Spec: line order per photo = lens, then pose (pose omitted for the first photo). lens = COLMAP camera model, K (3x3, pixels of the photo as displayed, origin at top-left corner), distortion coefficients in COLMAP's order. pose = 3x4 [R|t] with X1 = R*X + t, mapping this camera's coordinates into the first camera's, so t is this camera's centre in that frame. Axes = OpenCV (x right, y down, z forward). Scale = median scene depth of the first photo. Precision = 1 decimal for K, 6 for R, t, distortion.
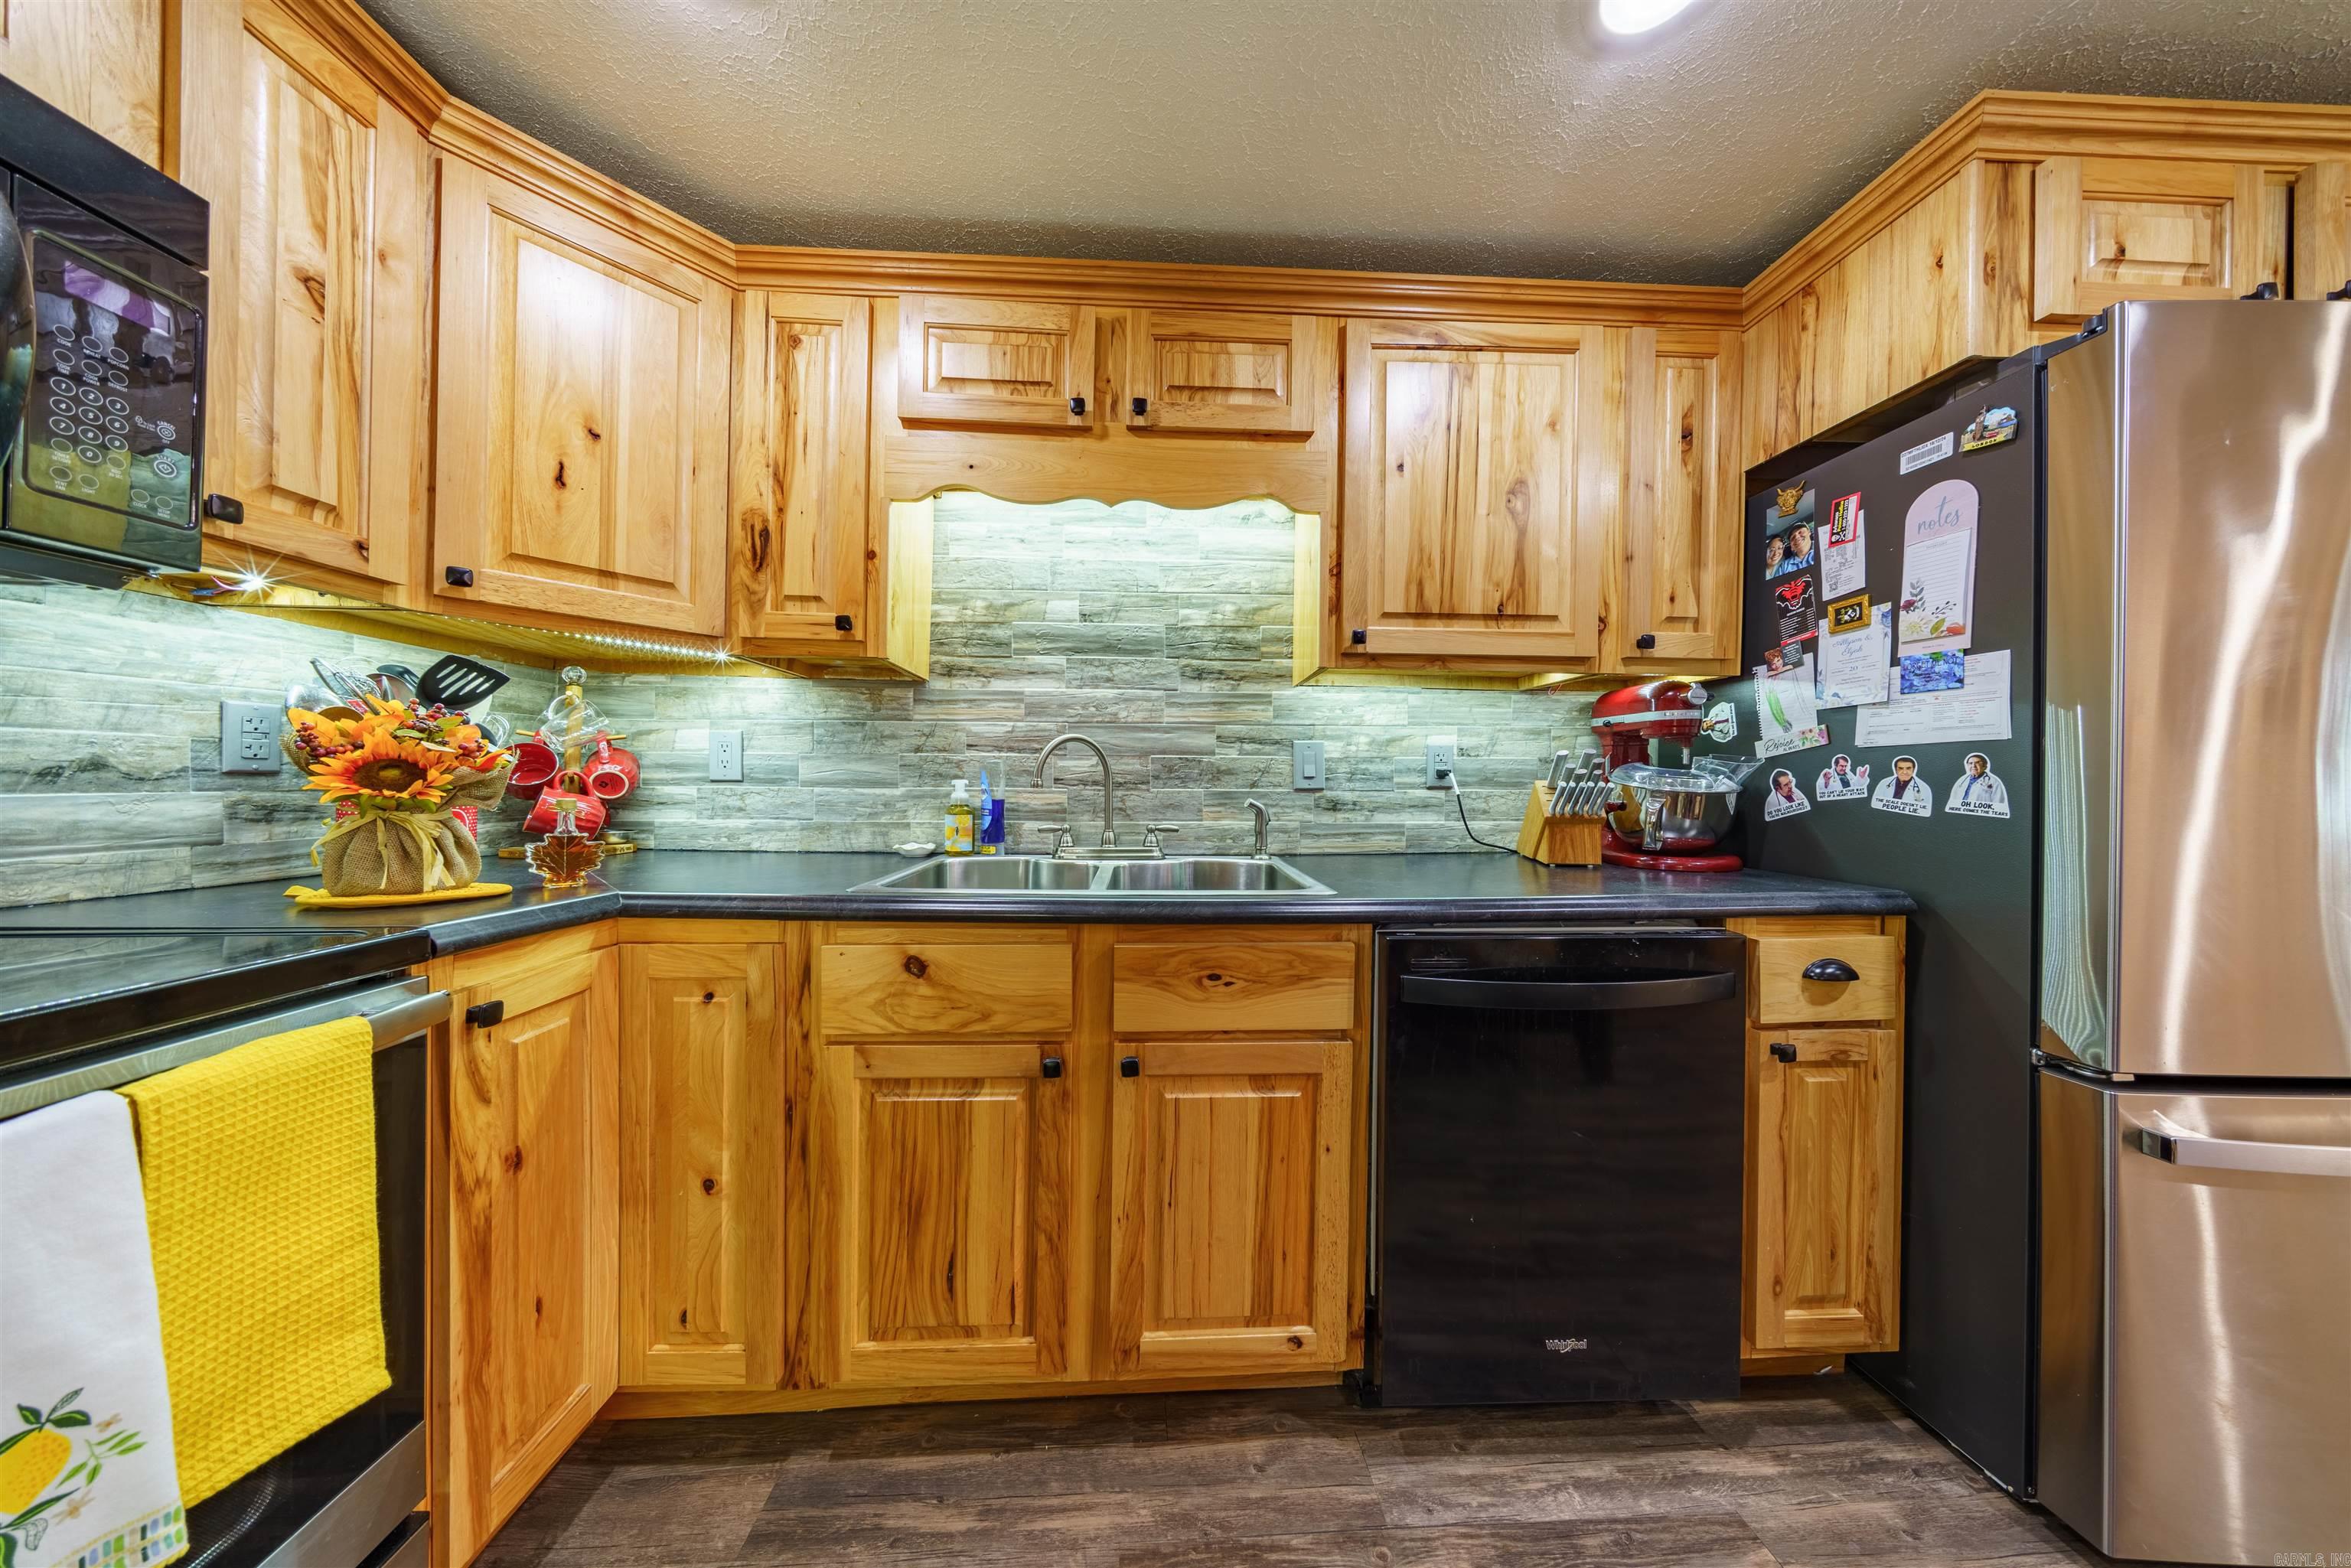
lens RADIAL K [[675.5, 0, 1169.0], [0, 675.5, 783.7], [0, 0, 1]] dist [-0.002933, 0.000571]
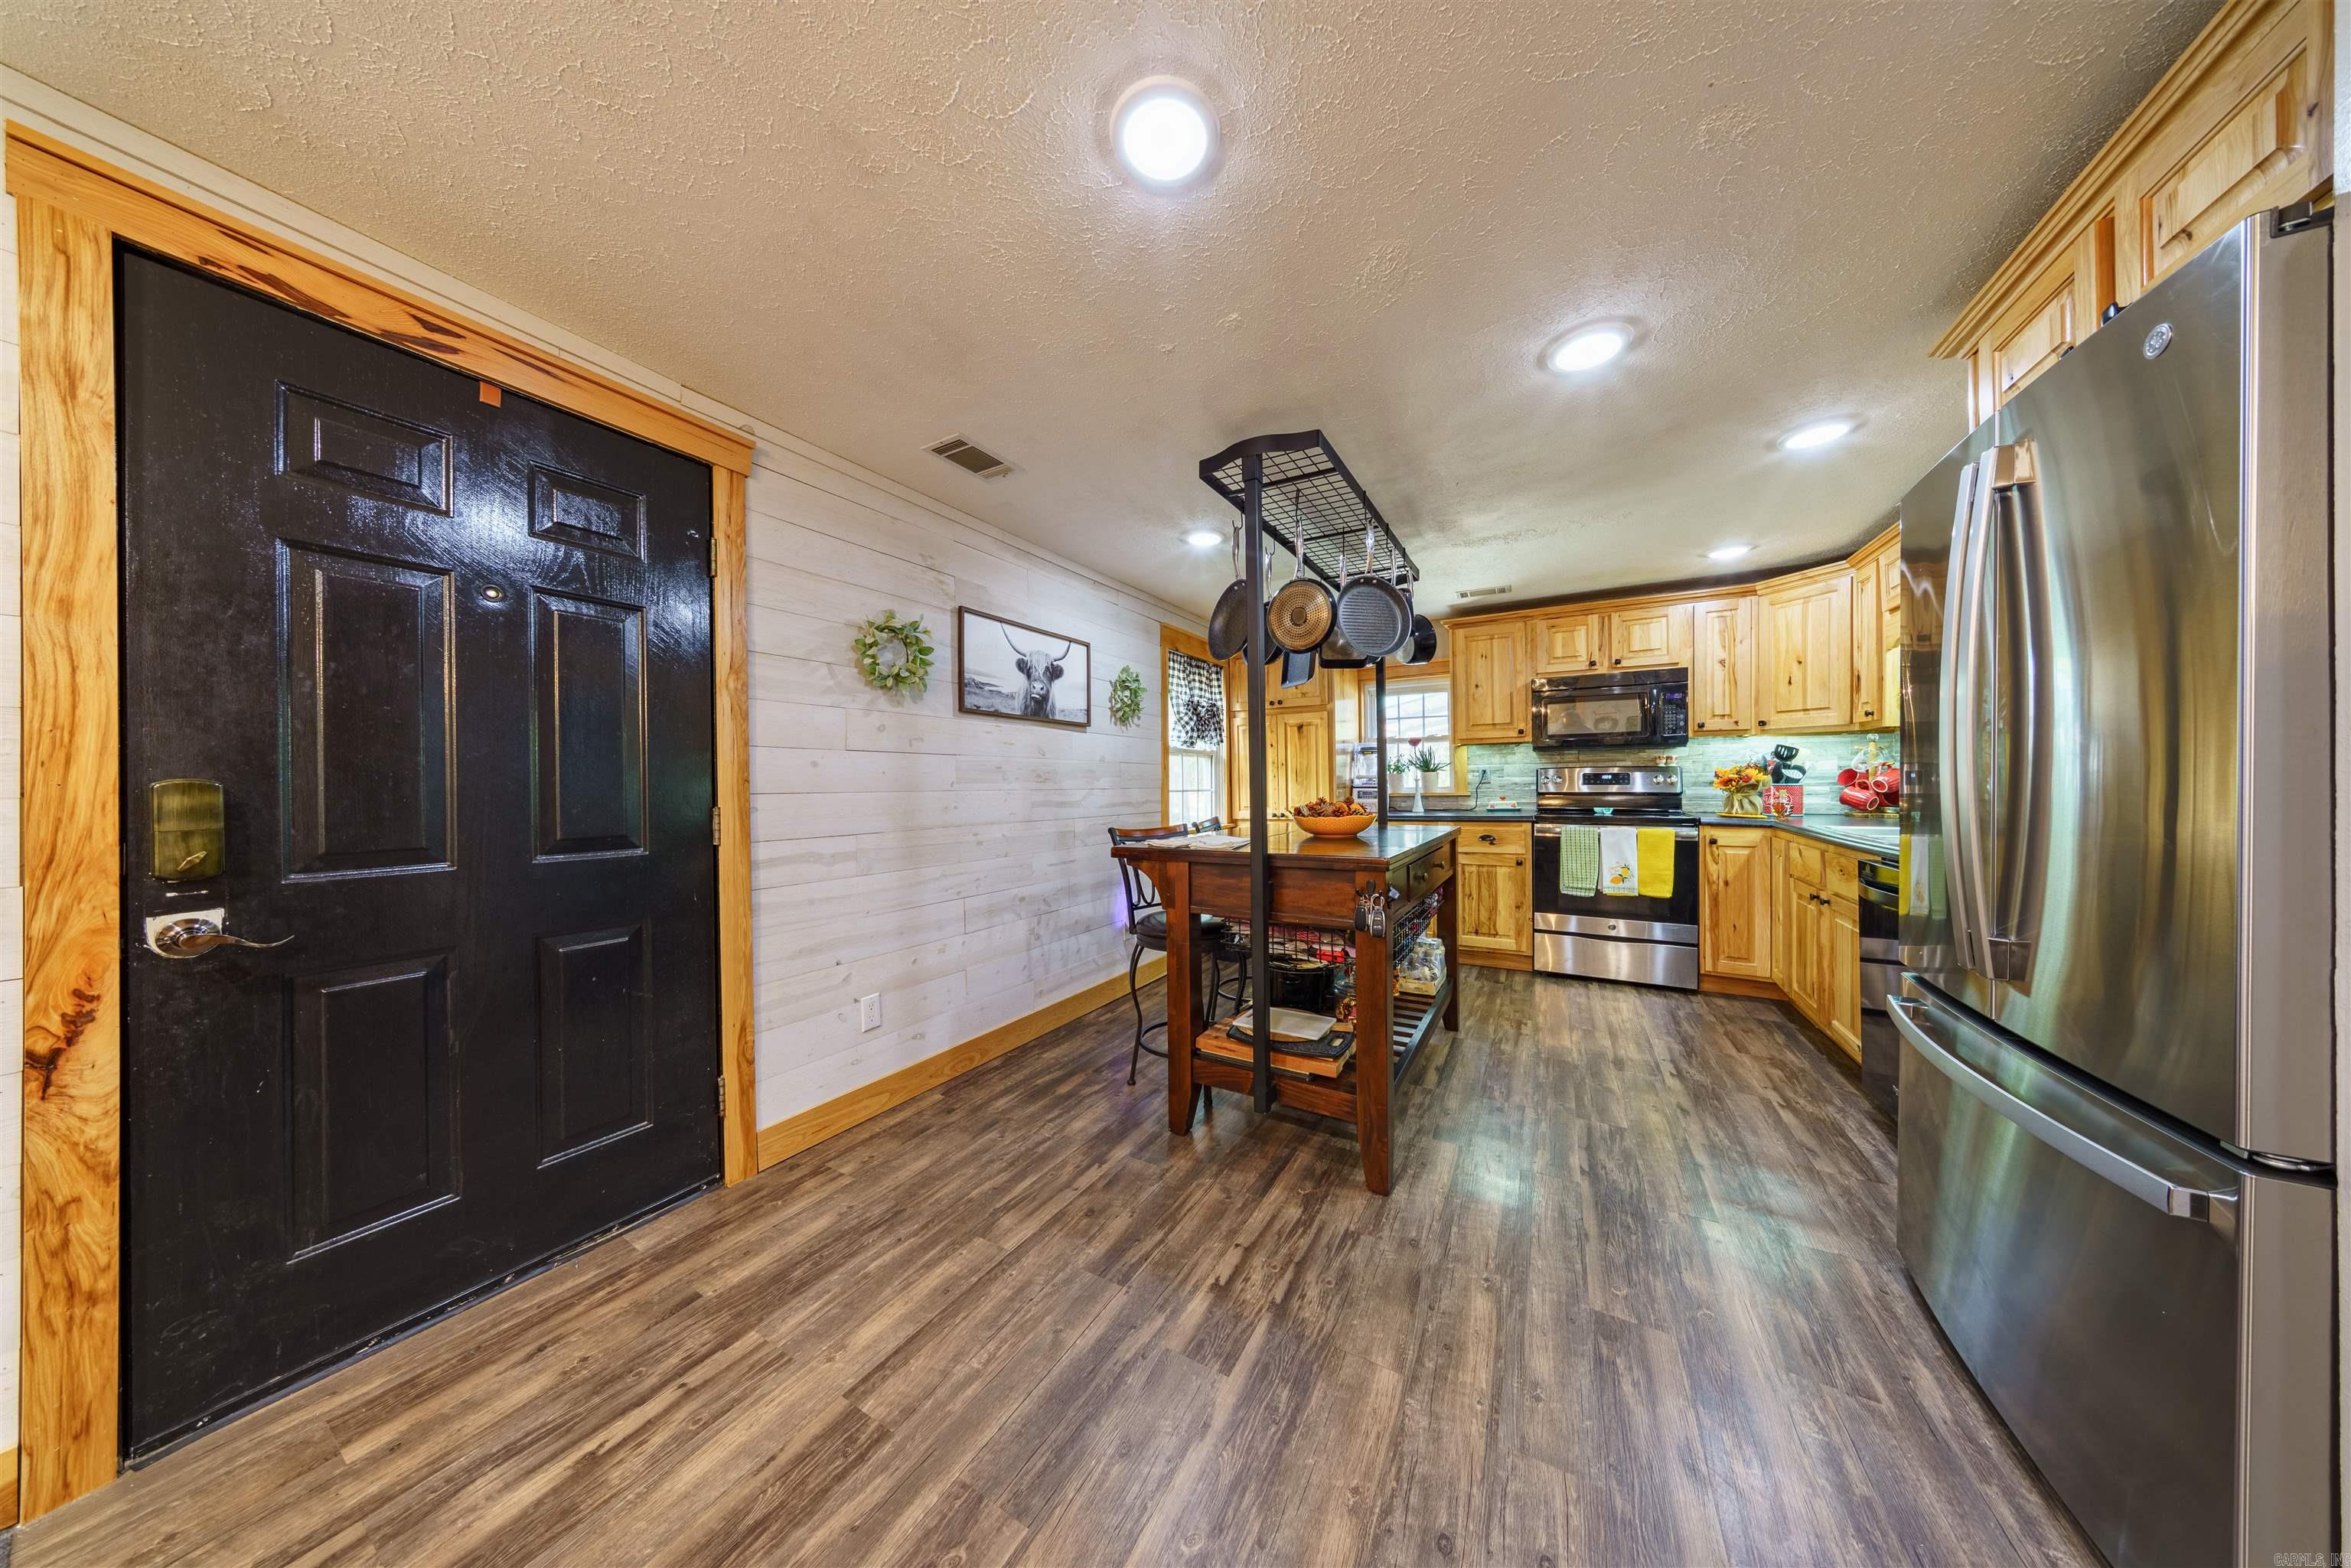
lens RADIAL K [[675.5, 0, 1191.4], [0, 675.5, 787.5], [0, 0, 1]] dist [-0.002933, 0.000571]
pose [[-0.517814, 0.004192, -0.855483, 2.458762], [0.000932, 0.999990, 0.004336, -0.006270], [0.855493, 0.001447, -0.517813, 0.235481]]
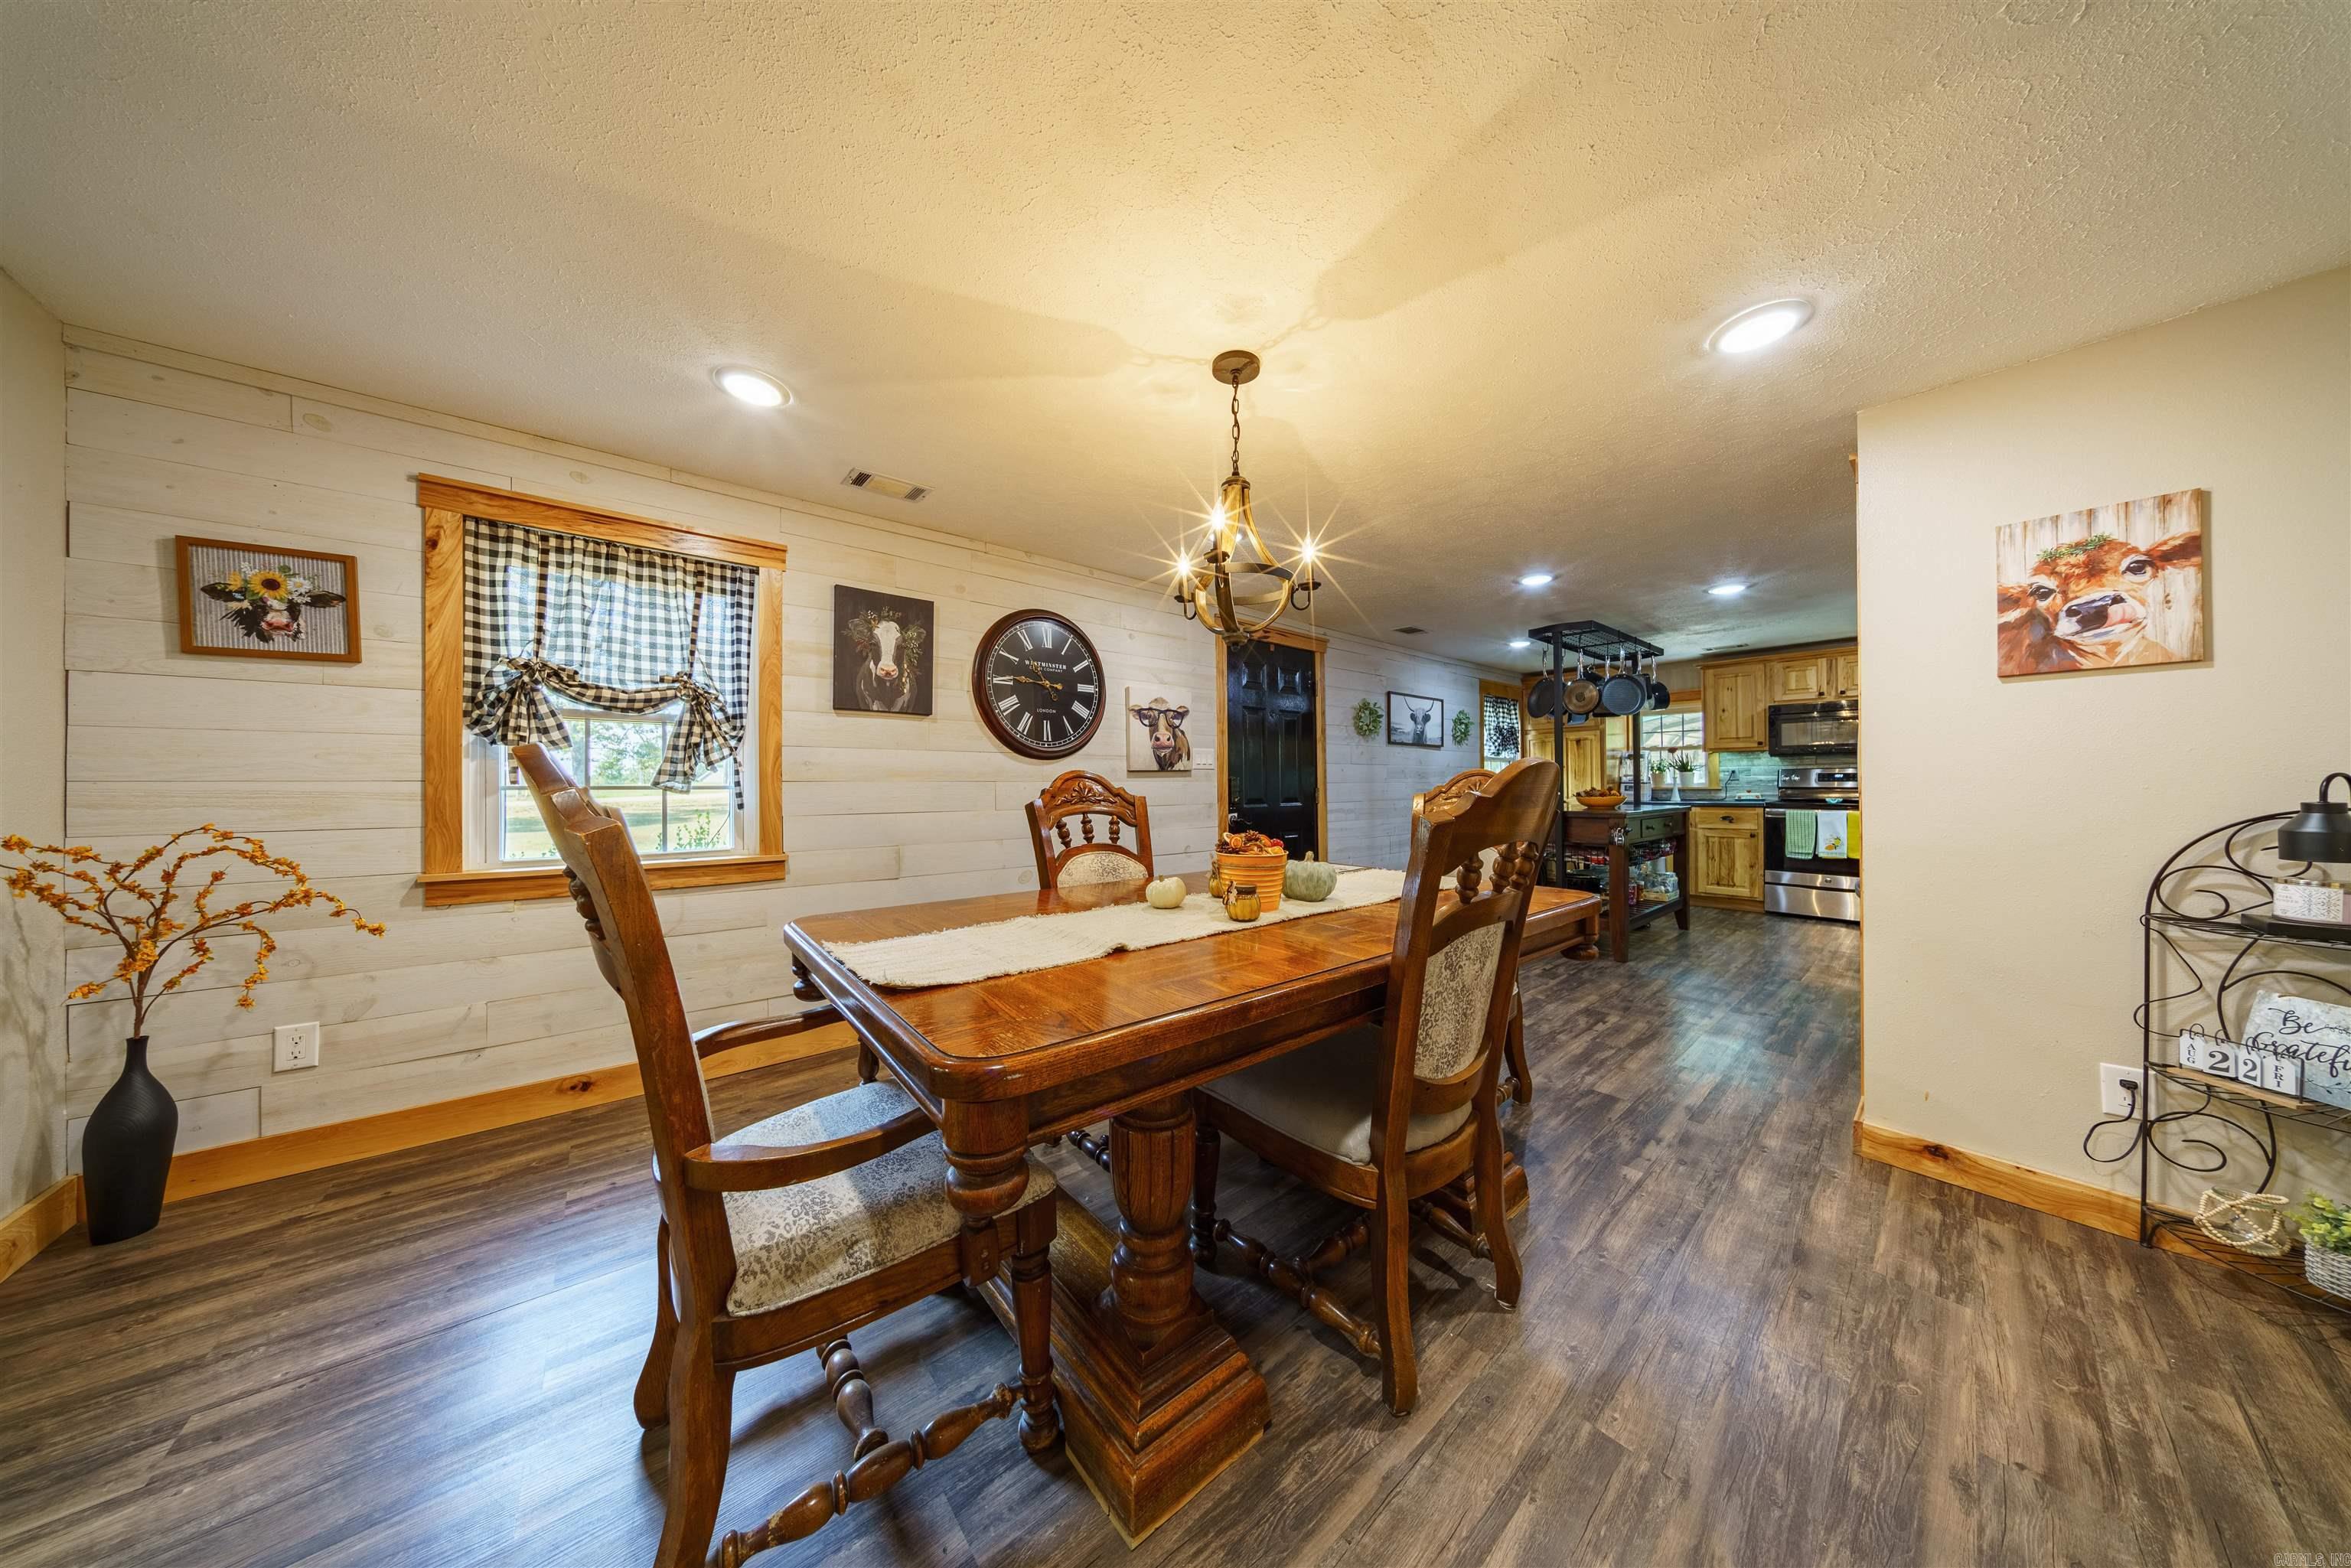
lens RADIAL K [[675.5, 0, 1177.9], [0, 675.5, 785.4], [0, 0, 1]] dist [-0.002933, 0.000571]
pose [[-0.790529, 0.001963, -0.612422, 4.460584], [-0.003592, 0.999963, 0.007842, 0.002114], [0.612415, 0.008399, -0.790492, 1.001323]]
